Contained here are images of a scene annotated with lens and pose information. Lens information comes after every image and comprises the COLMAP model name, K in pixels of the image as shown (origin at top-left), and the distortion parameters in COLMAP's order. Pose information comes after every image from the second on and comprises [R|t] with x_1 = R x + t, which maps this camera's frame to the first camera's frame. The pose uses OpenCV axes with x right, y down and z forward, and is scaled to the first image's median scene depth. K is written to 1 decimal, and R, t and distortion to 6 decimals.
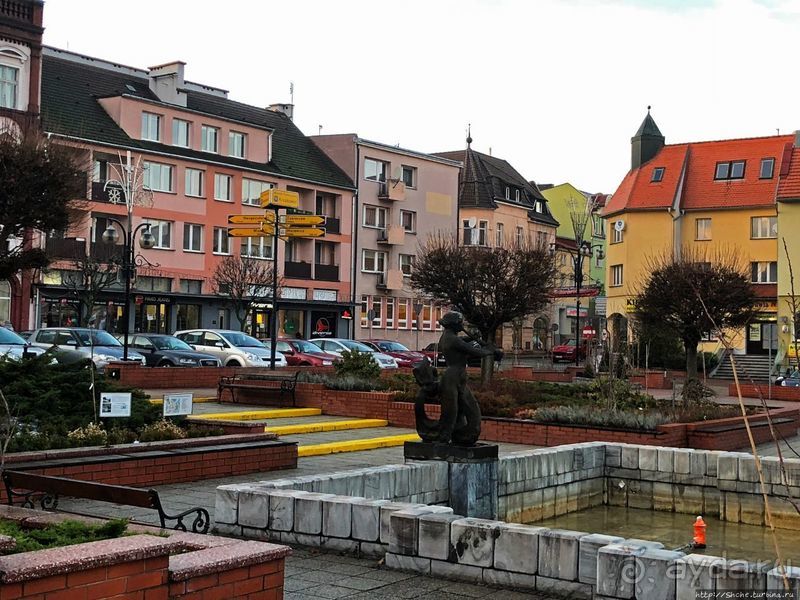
lens RADIAL K [[1132.5, 0, 400.2], [0, 1132.5, 298.5], [0, 0, 1]] dist [0.007847, 0.000000]
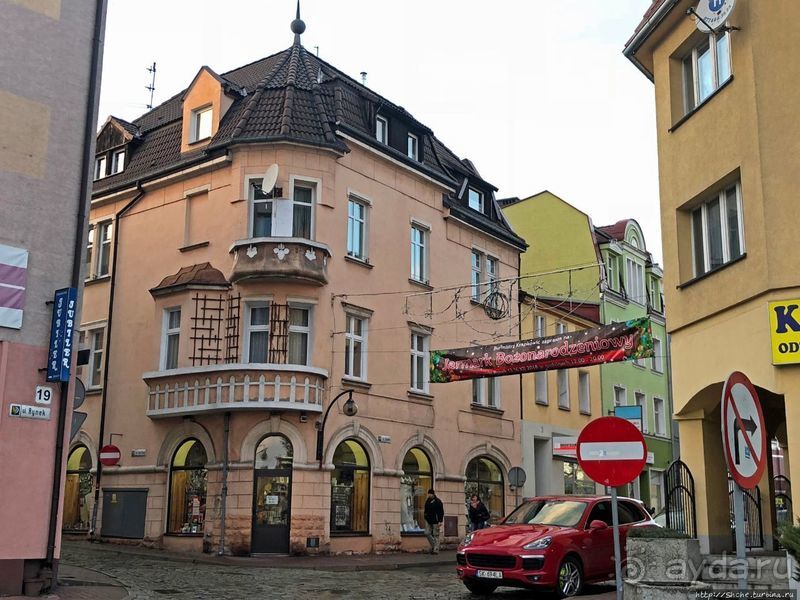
lens RADIAL K [[1013.9, 0, 400.8], [0, 1013.9, 299.2], [0, 0, 1]] dist [-0.031395, 0.000000]
pose [[0.999650, -0.015646, -0.021340, 0.105529], [0.011735, 0.984957, -0.172402, 0.025698], [0.023716, 0.172092, 0.984795, 0.646795]]
